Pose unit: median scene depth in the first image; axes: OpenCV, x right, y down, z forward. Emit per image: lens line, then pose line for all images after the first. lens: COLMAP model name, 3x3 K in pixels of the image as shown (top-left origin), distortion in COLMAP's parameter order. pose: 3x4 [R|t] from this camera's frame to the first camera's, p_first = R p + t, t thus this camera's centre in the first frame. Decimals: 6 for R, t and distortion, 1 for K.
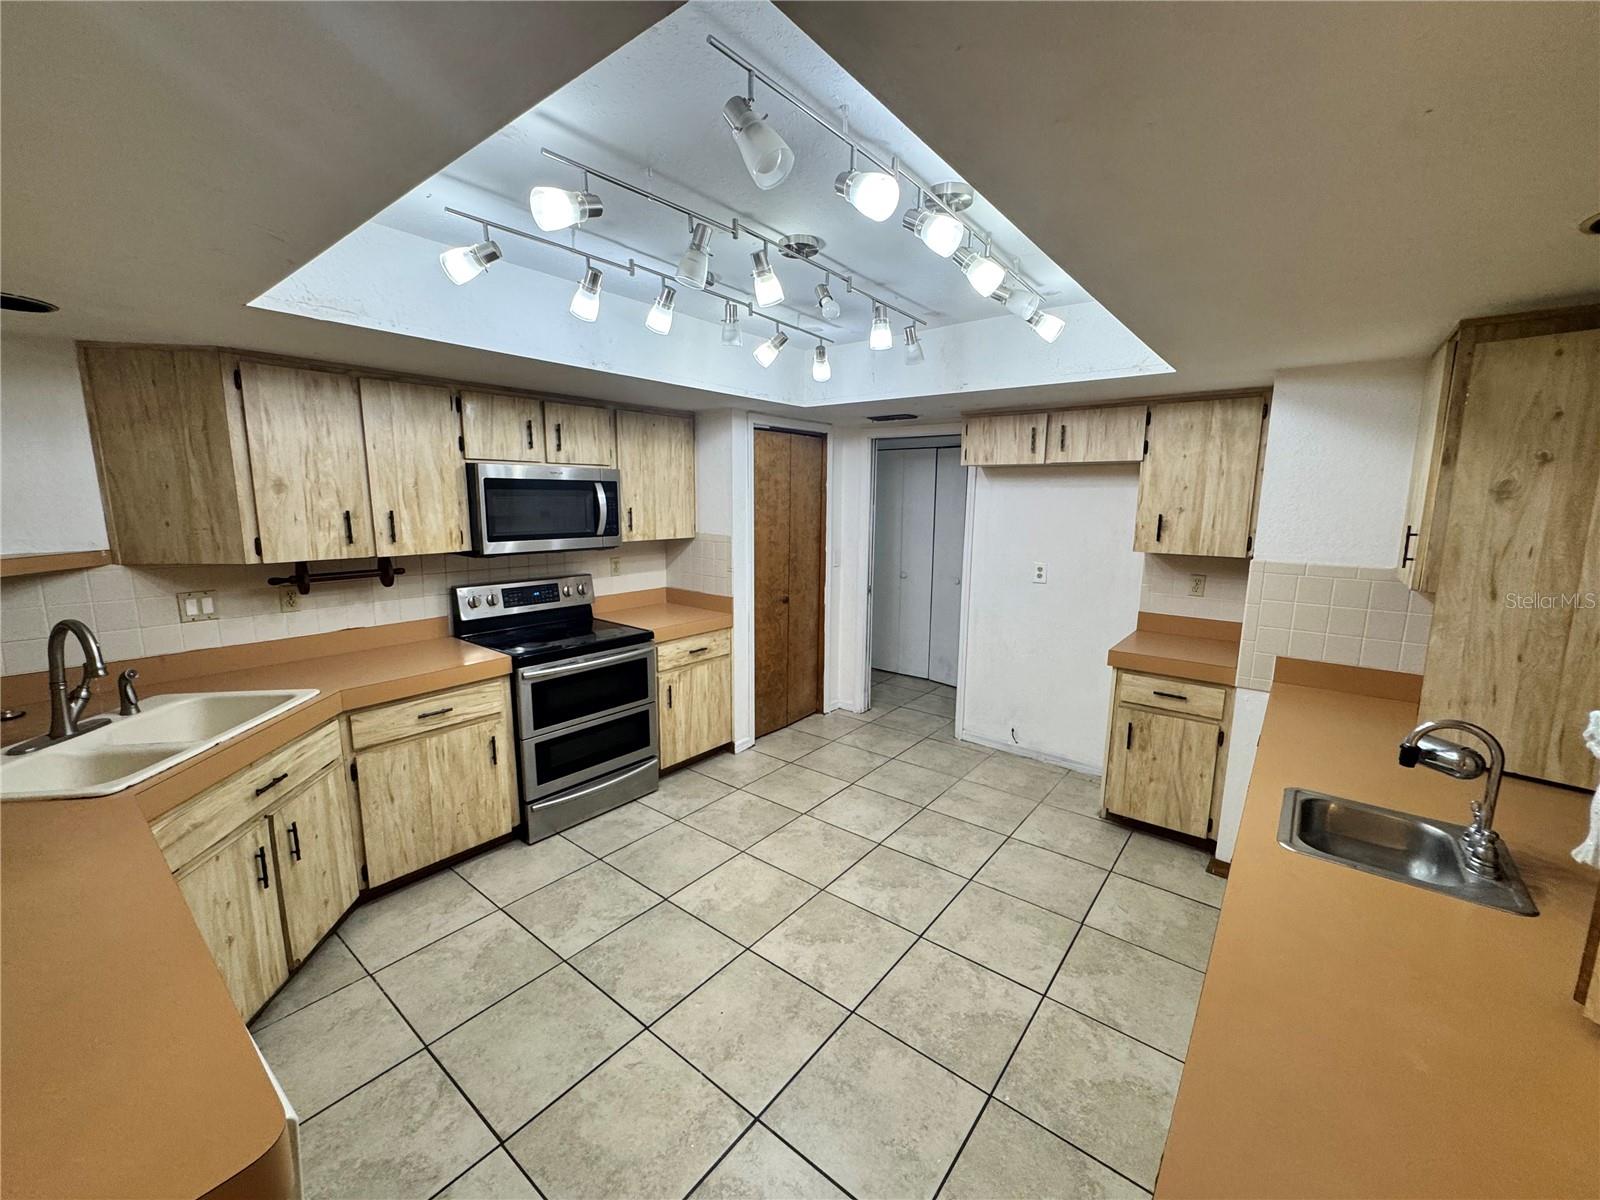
lens RADIAL K [[640.0, 0, 795.9], [0, 640.0, 598.0], [0, 0, 1]] dist [-0.003908, -0.000299]
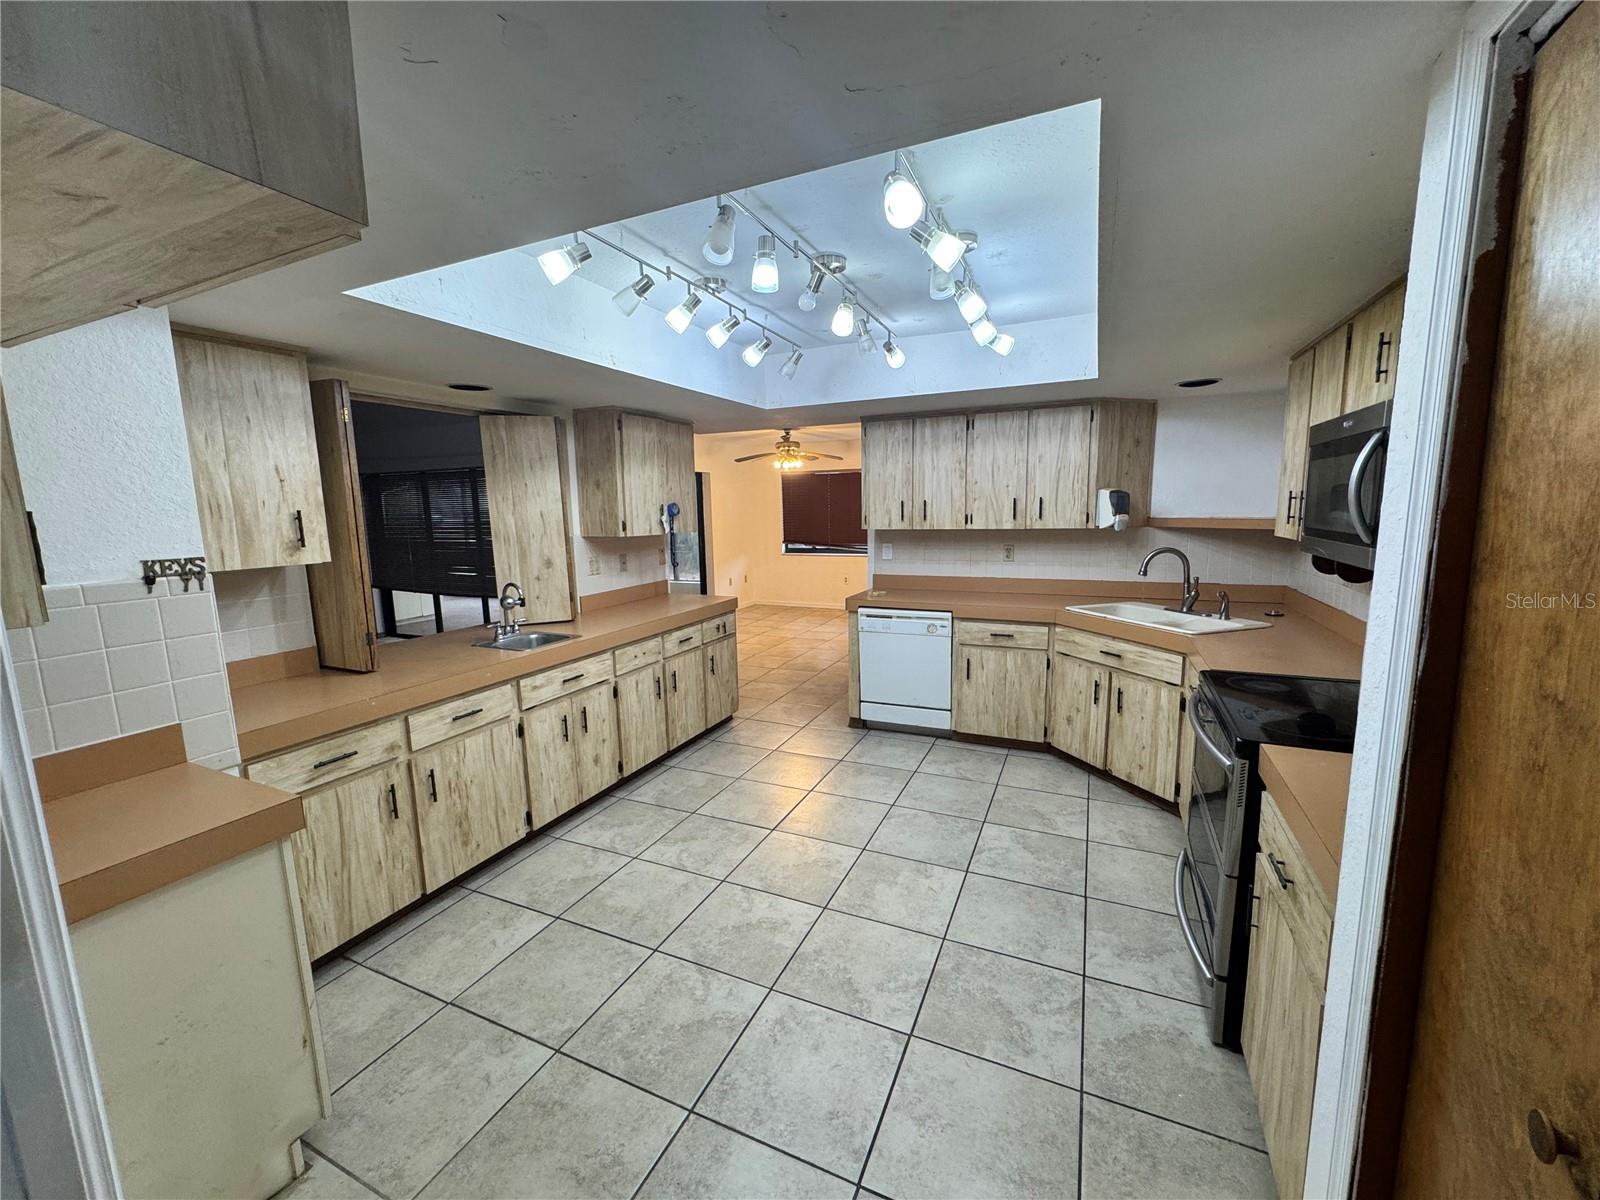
lens RADIAL K [[640.0, 0, 797.0], [0, 640.0, 601.2], [0, 0, 1]] dist [-0.003908, -0.000299]
pose [[-0.970476, 0.047960, -0.236383, 0.275546], [-0.024833, 0.954957, 0.295704, -0.234083], [0.239918, 0.292843, -0.925571, 1.703508]]
